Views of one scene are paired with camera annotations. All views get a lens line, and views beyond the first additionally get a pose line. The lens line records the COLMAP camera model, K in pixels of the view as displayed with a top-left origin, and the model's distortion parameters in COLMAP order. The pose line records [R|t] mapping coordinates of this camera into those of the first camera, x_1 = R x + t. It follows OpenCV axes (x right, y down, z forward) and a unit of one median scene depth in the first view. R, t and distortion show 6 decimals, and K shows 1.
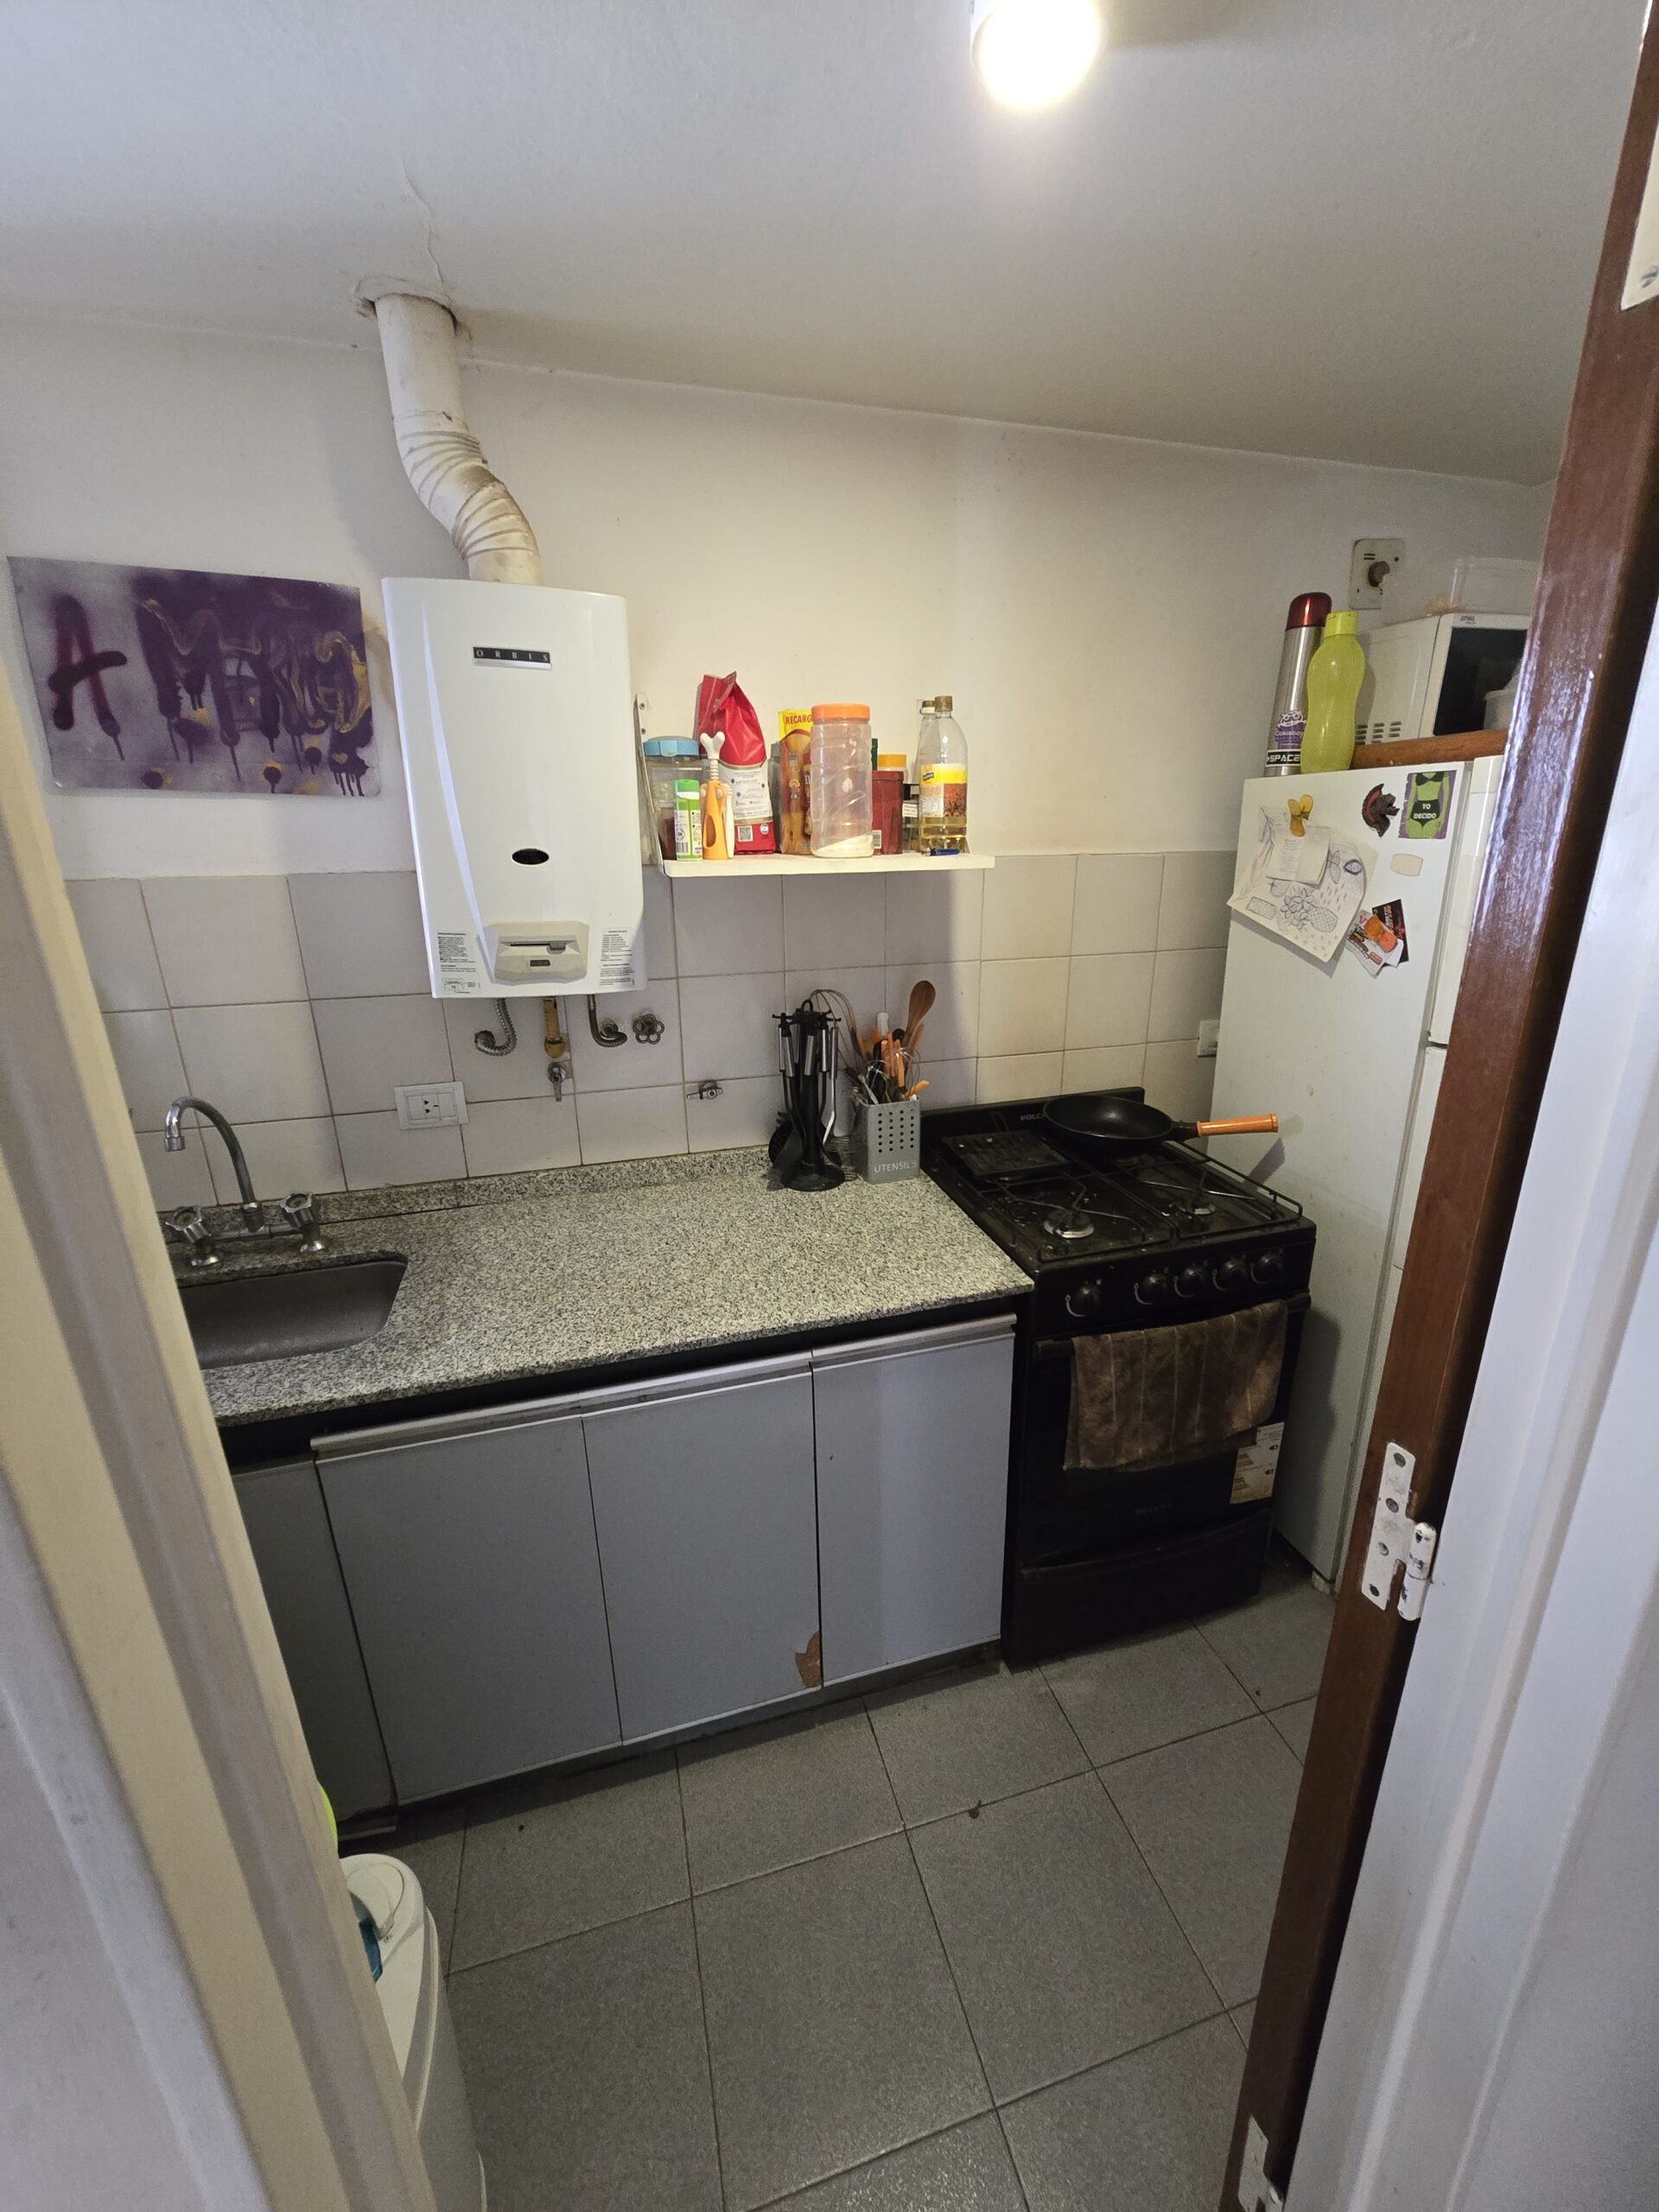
lens RADIAL K [[904.7, 0, 832.9], [0, 904.7, 1110.4], [0, 0, 1]] dist [0.000043, -0.001600]
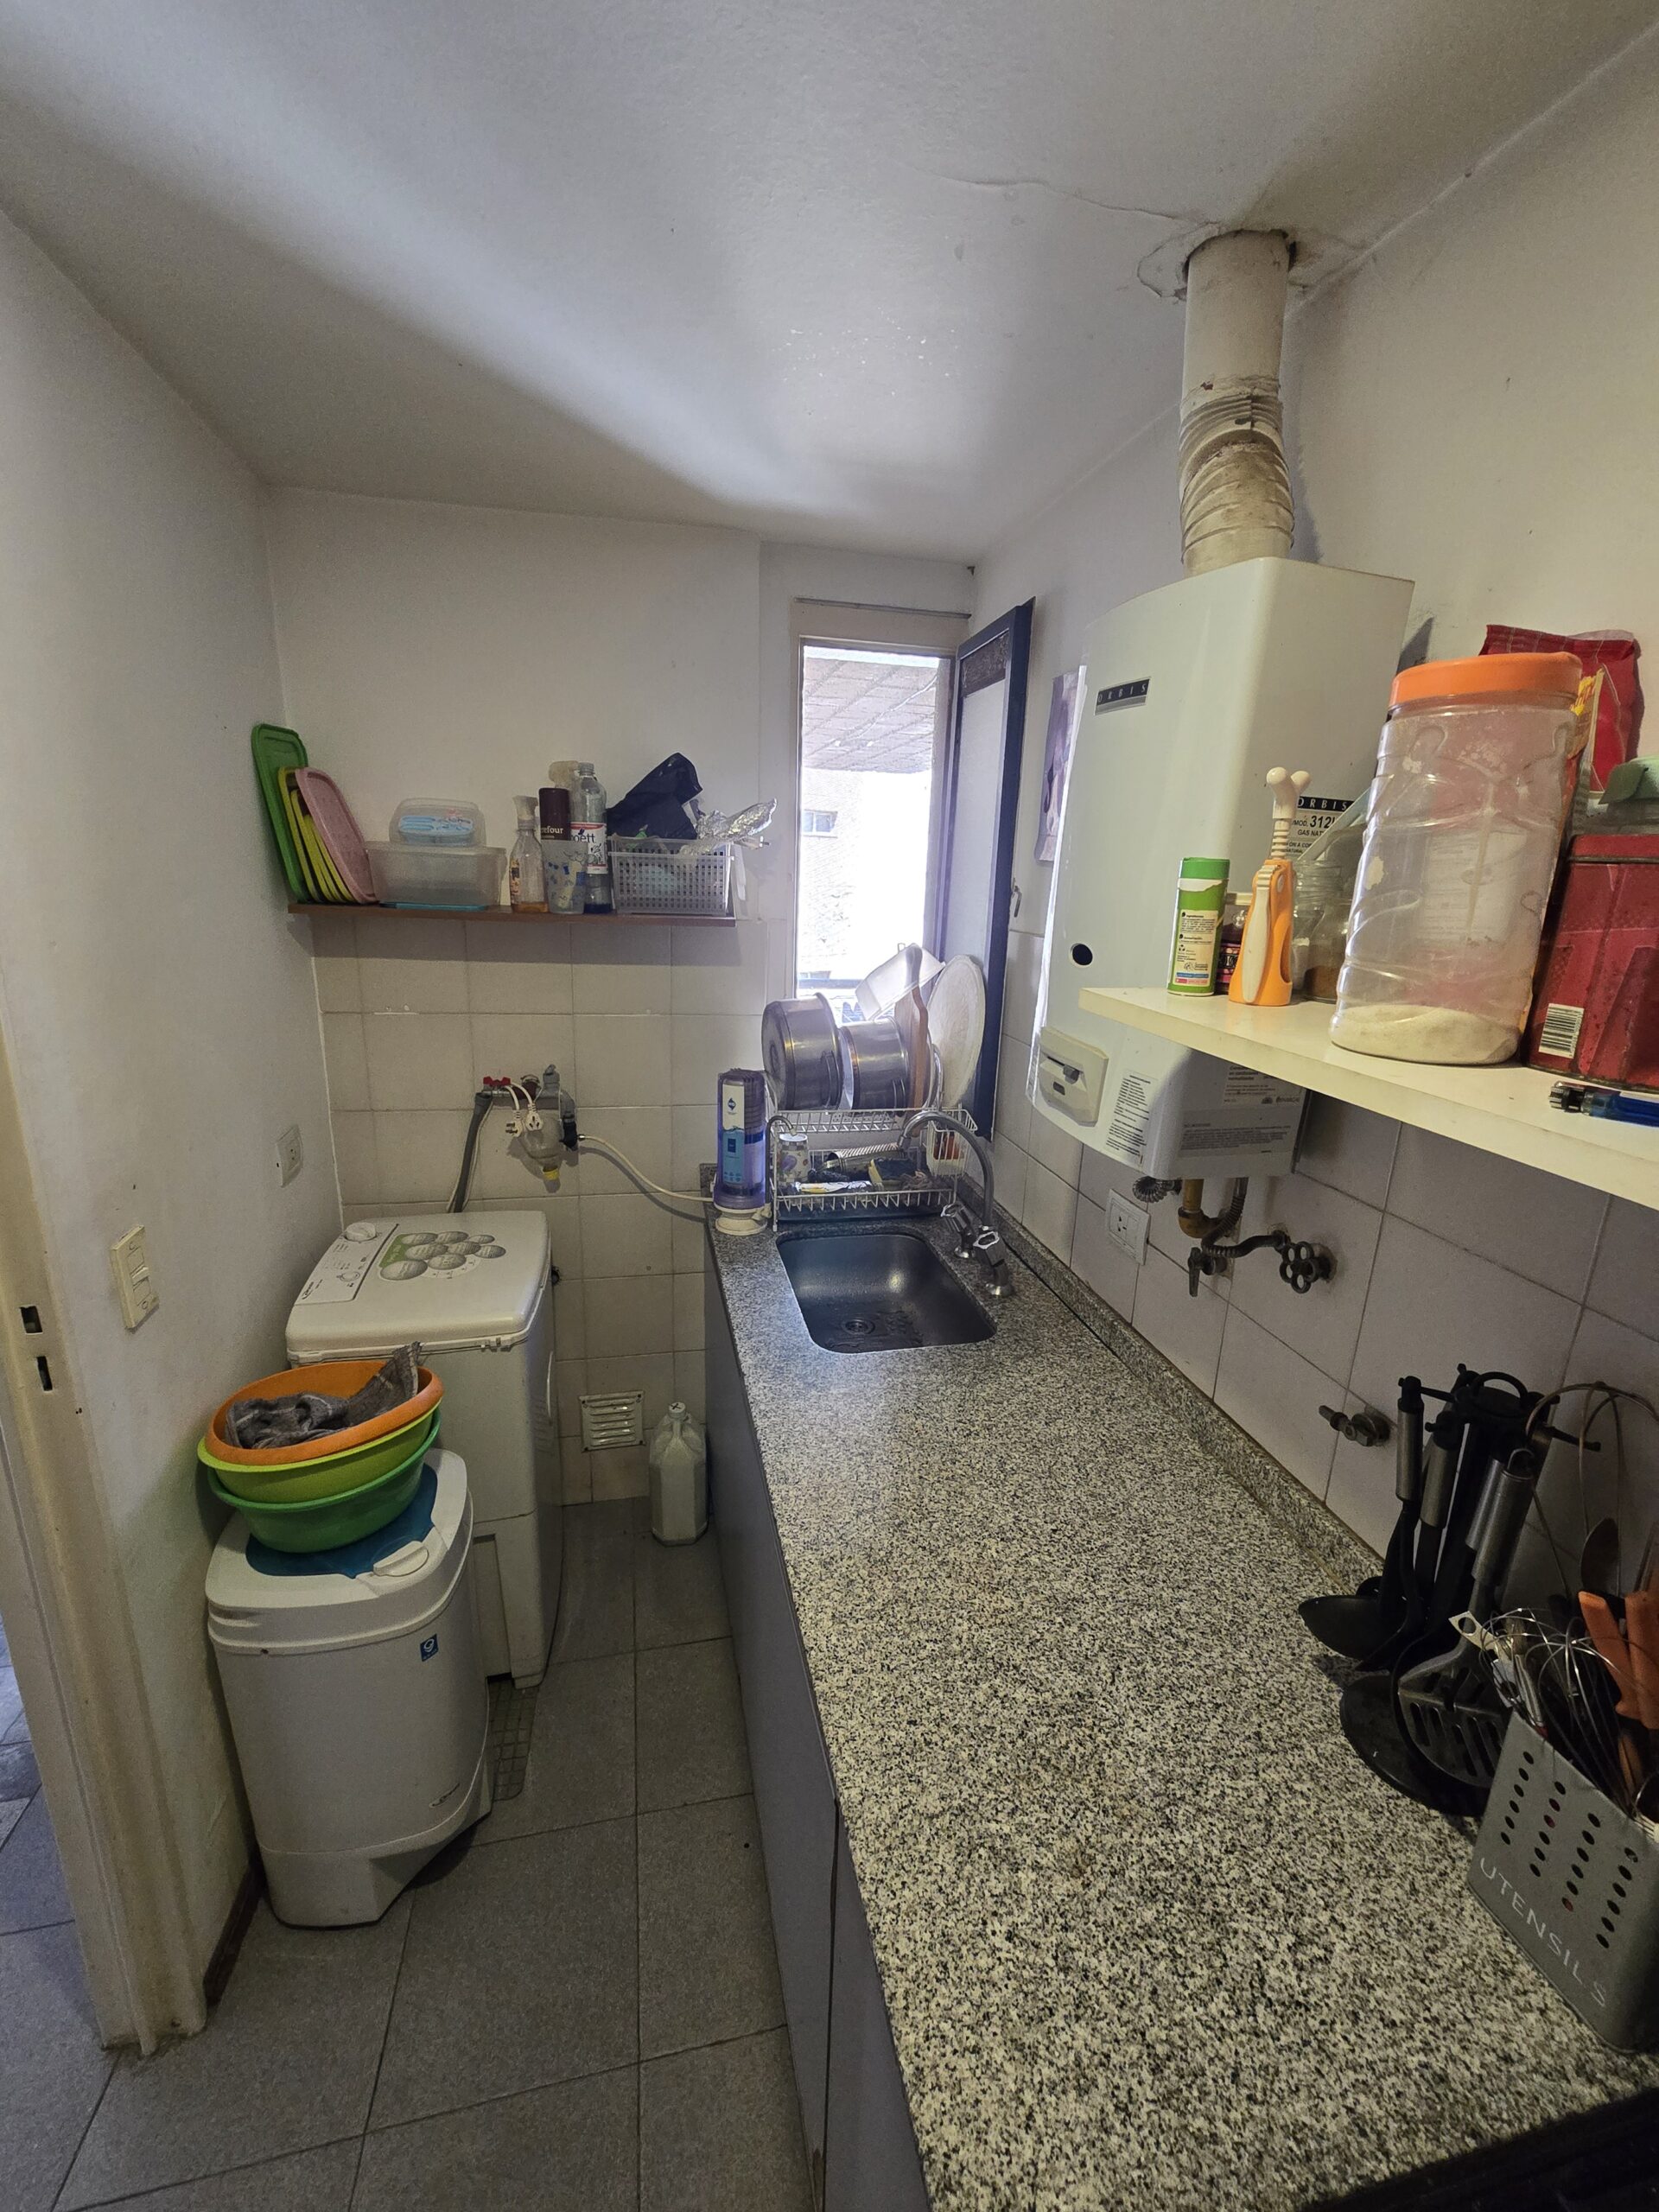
lens RADIAL K [[904.7, 0, 832.7], [0, 904.7, 1101.0], [0, 0, 1]] dist [0.000043, -0.001600]
pose [[-0.050388, 0.267778, -0.962162, 0.412251], [-0.335218, 0.902964, 0.268858, -0.283899], [0.940792, 0.336082, 0.044266, 0.758377]]
